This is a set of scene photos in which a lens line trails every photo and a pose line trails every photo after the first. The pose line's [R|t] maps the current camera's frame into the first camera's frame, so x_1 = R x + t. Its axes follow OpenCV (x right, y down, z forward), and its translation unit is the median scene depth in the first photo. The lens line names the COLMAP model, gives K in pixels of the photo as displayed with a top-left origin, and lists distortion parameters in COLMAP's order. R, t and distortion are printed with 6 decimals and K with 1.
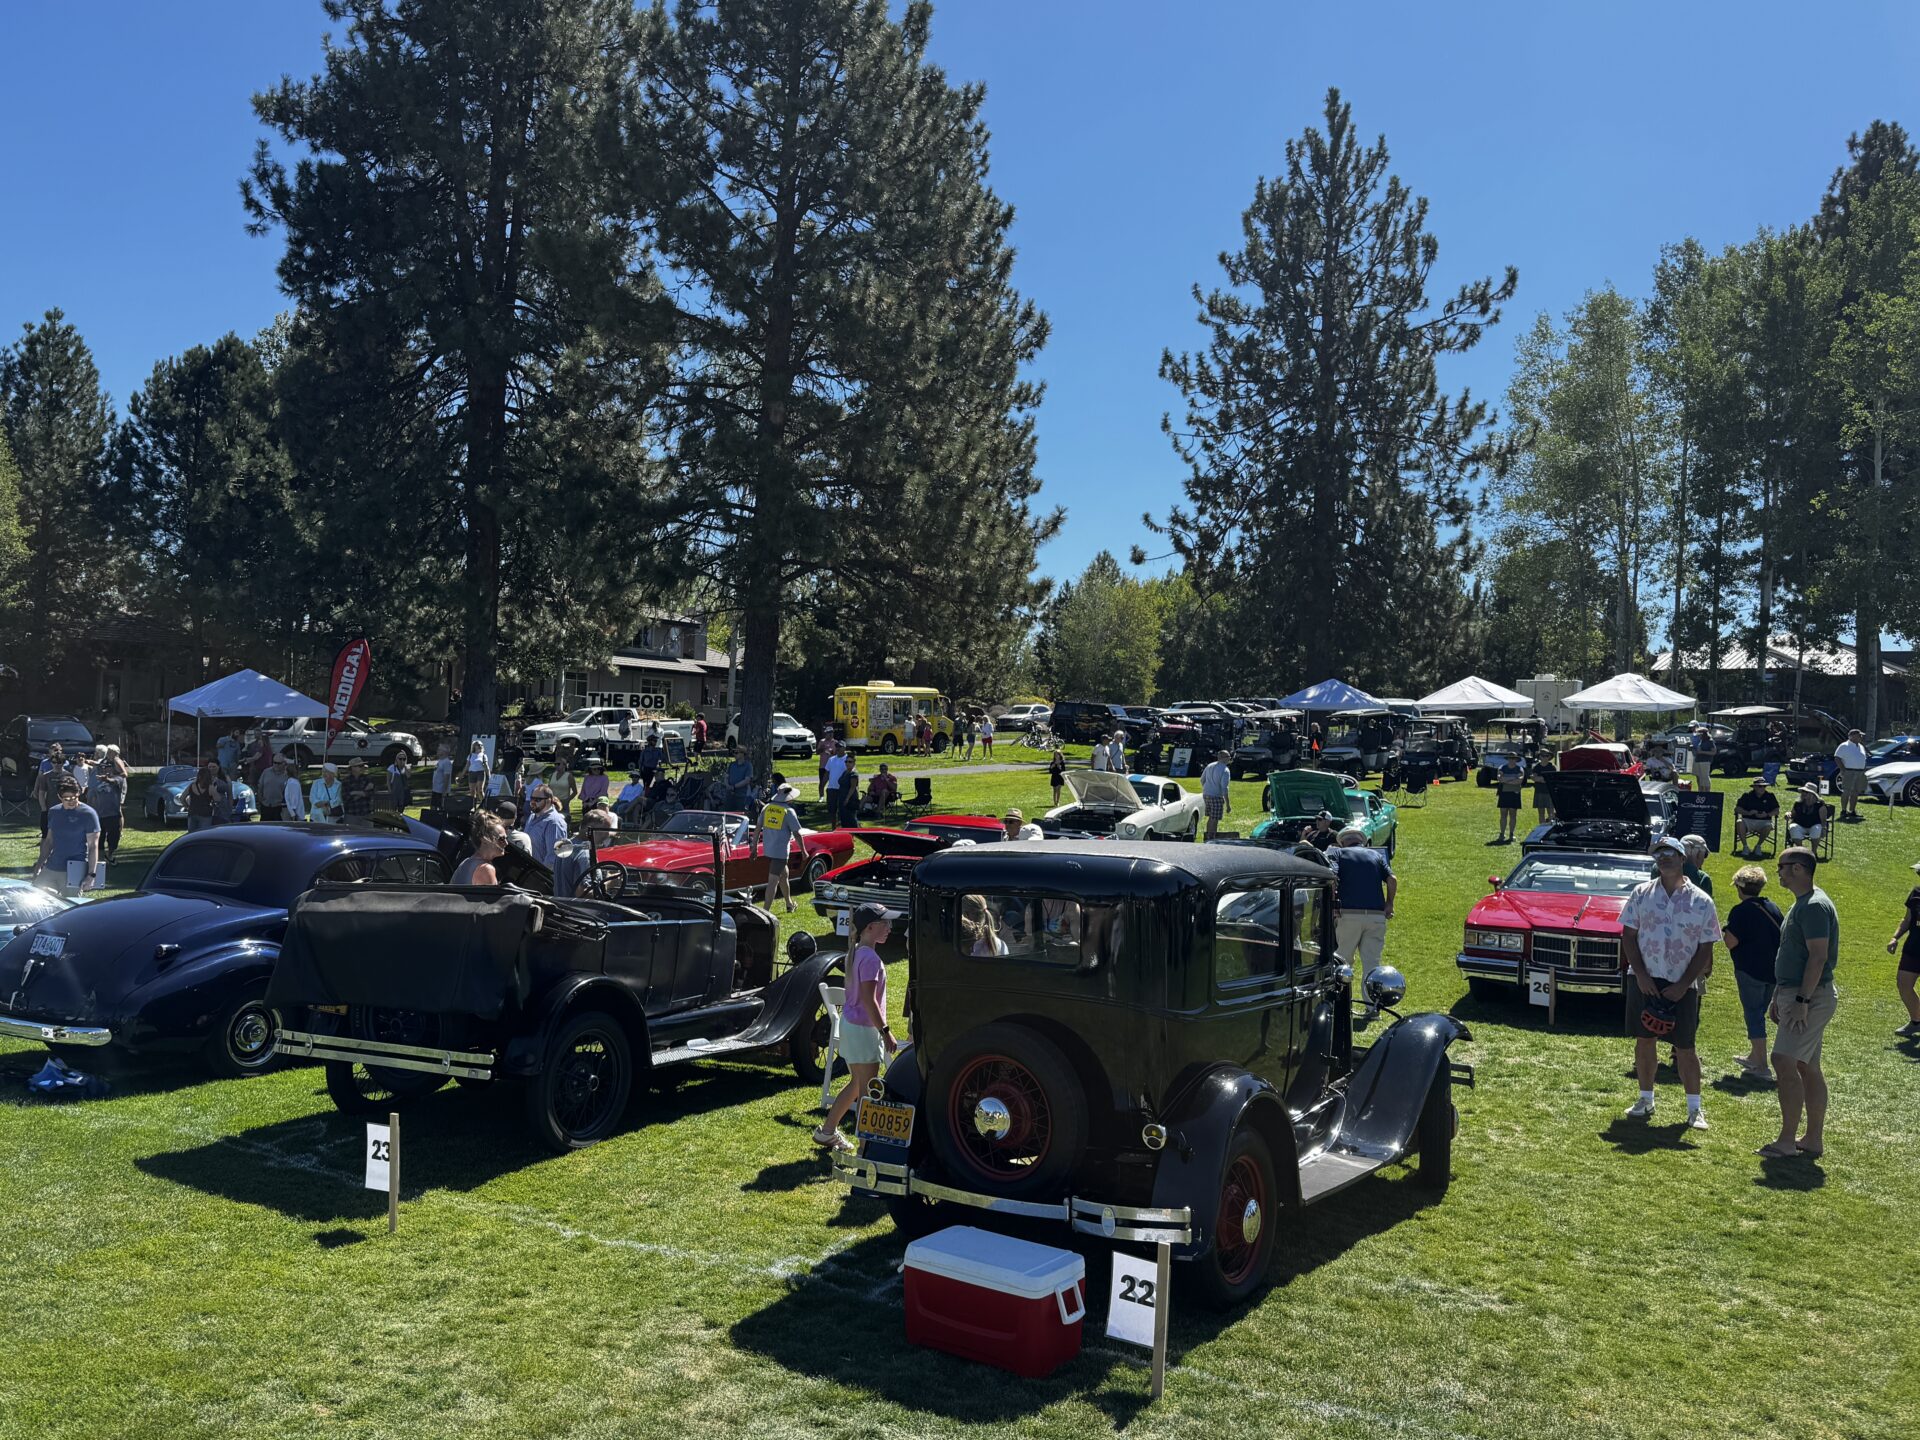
lens RADIAL K [[1552.9, 0, 959.7], [0, 1552.9, 723.9], [0, 0, 1]] dist [0.036292, -0.077301]
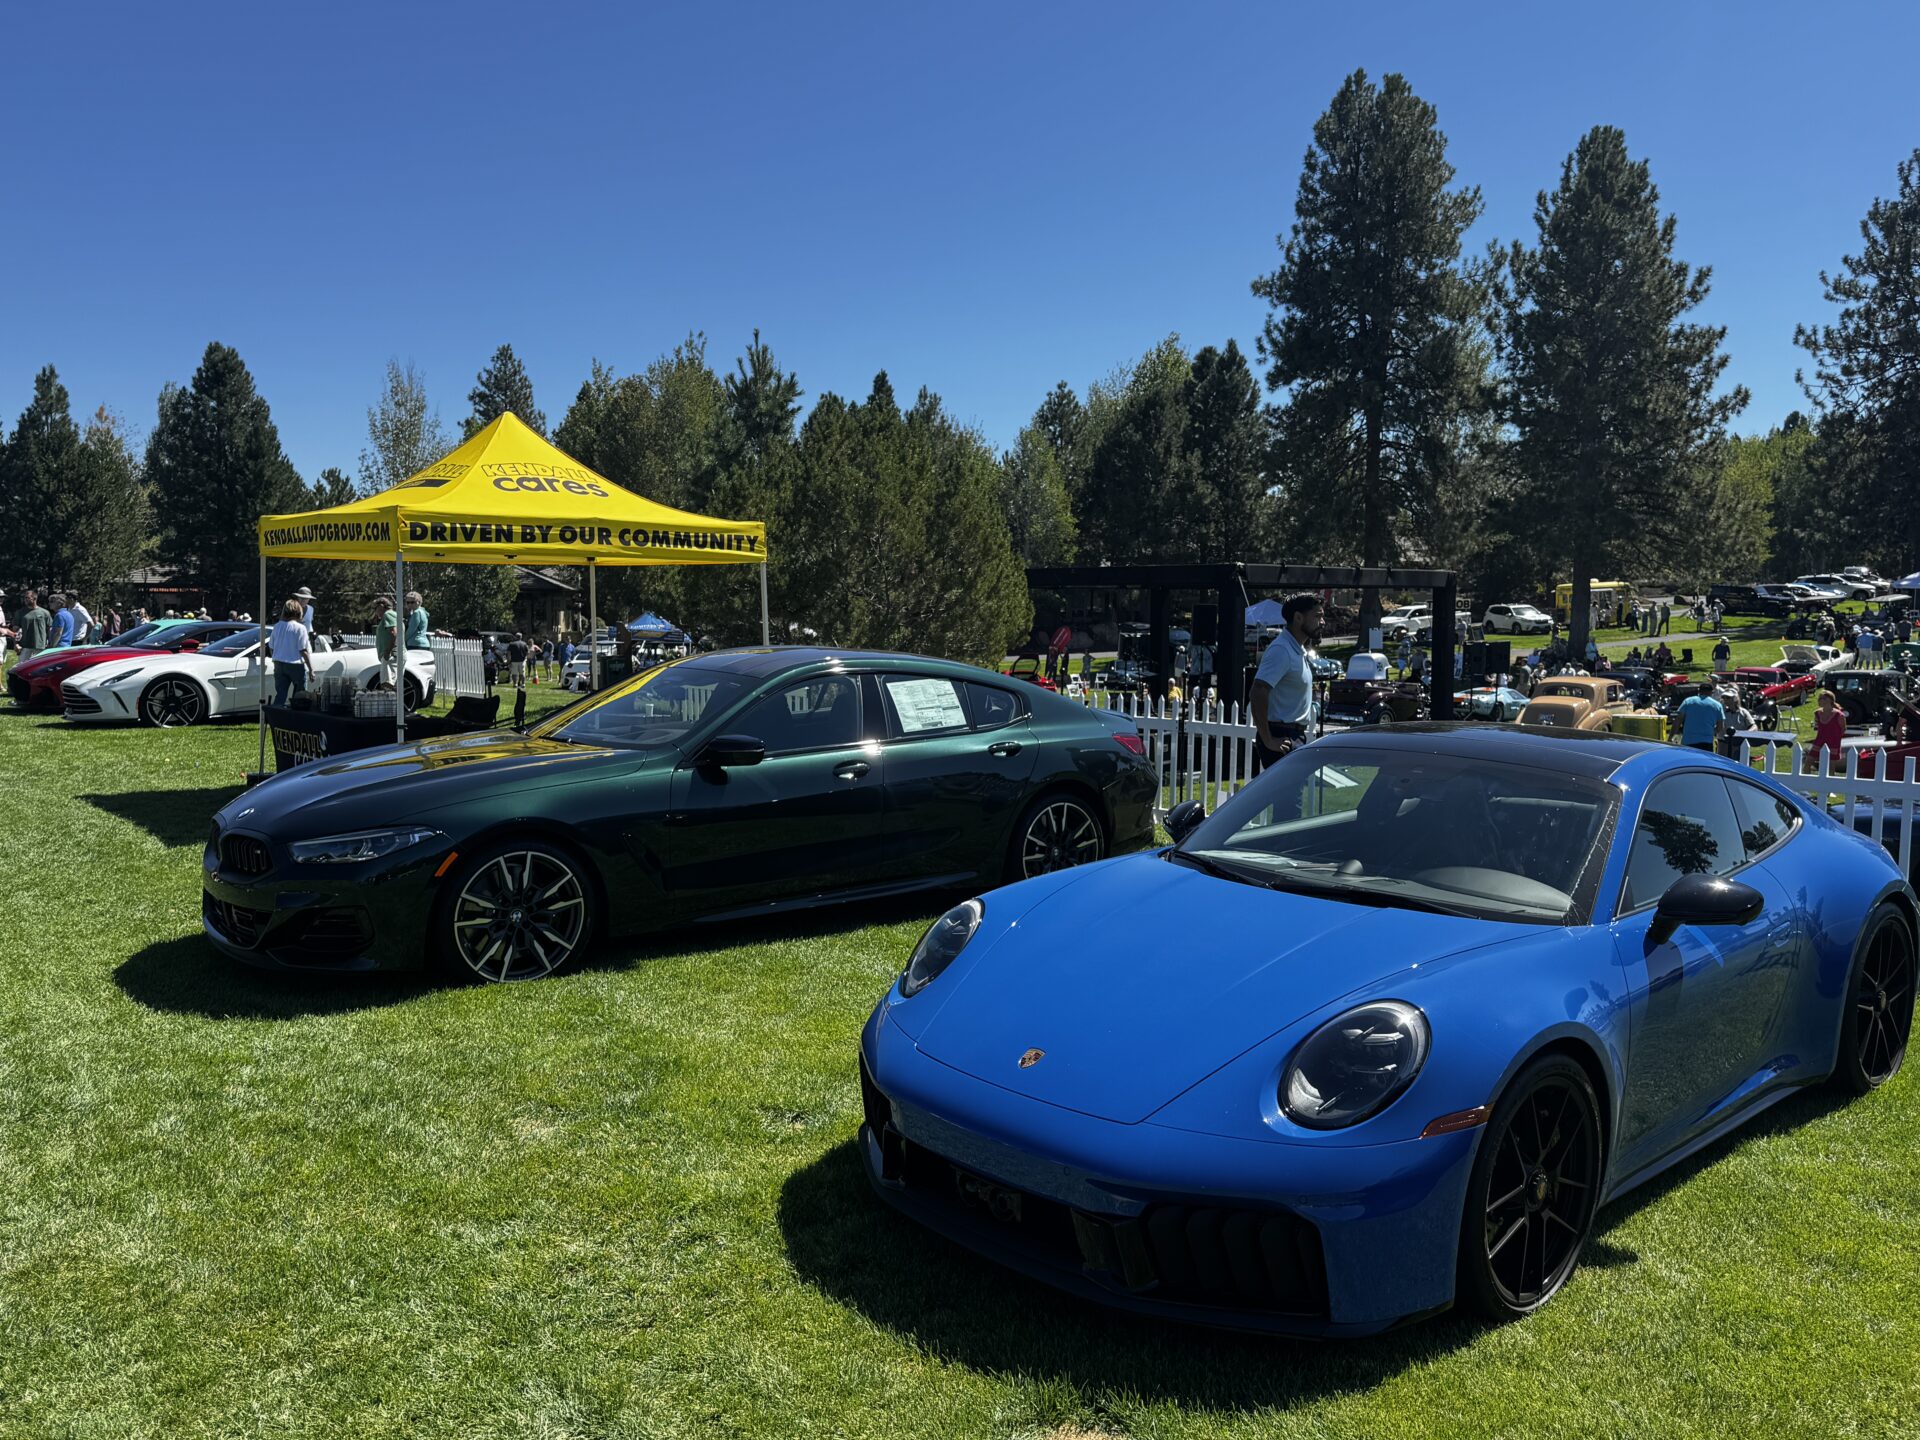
lens RADIAL K [[1538.0, 0, 955.5], [0, 1538.0, 756.7], [0, 0, 1]] dist [-0.023520, -0.003349]
pose [[0.940656, -0.013479, -0.339094, -0.120962], [0.052265, 0.993044, 0.105510, -0.041268], [0.335313, -0.116971, 0.934817, -0.570961]]
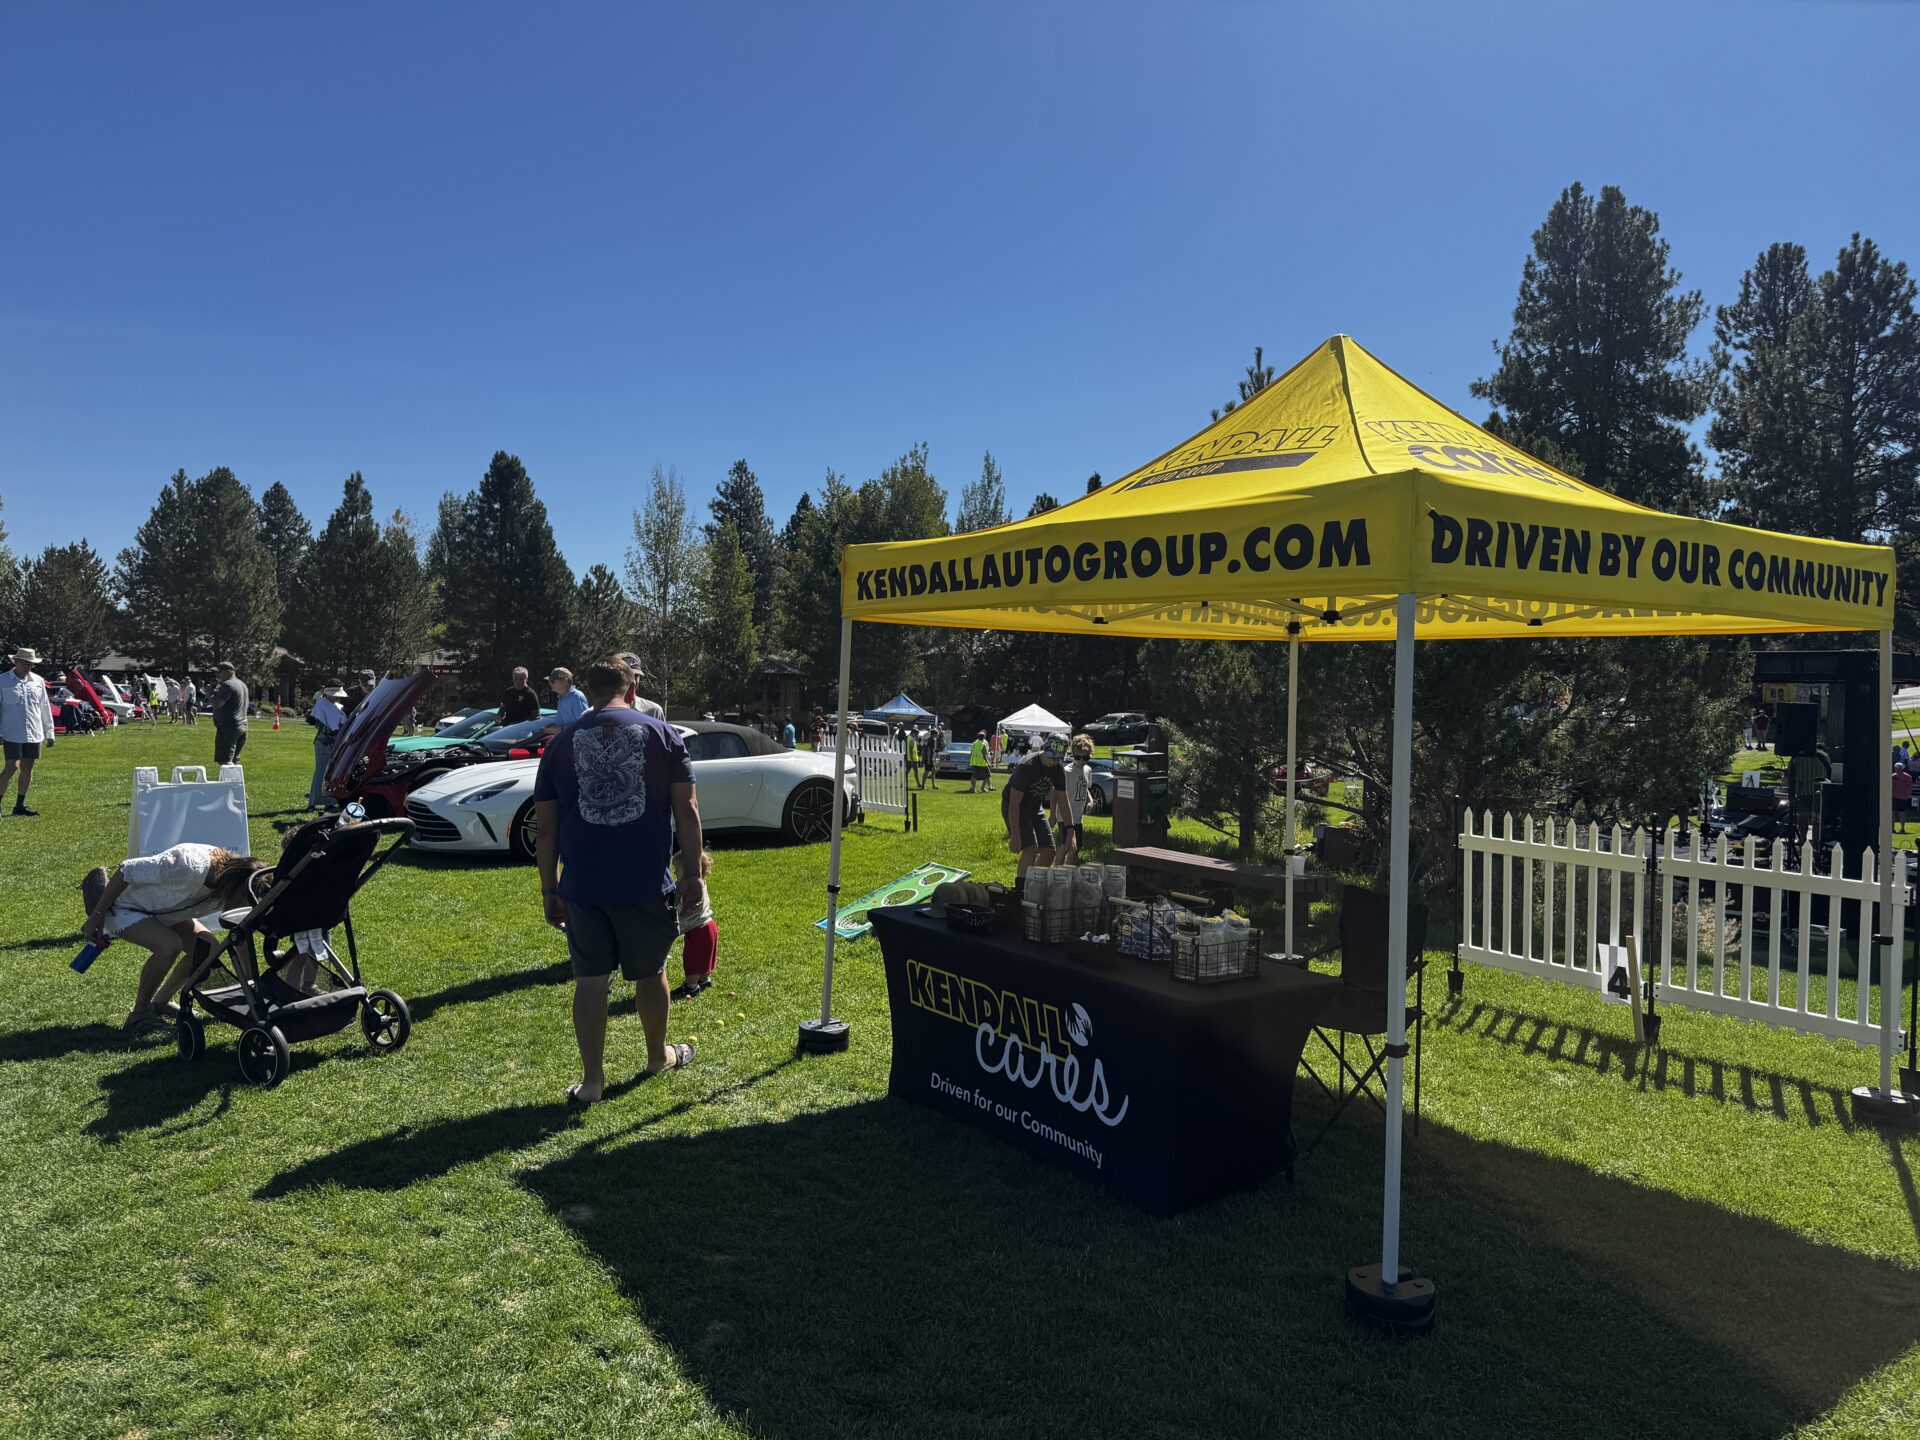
lens RADIAL K [[1352.8, 0, 966.2], [0, 1352.8, 740.1], [0, 0, 1]] dist [0.018041, -0.065850]
pose [[0.902015, -0.022006, -0.431143, -0.209746], [0.042751, 0.998344, 0.038485, -0.044932], [0.429582, -0.053146, 0.901463, -0.504882]]
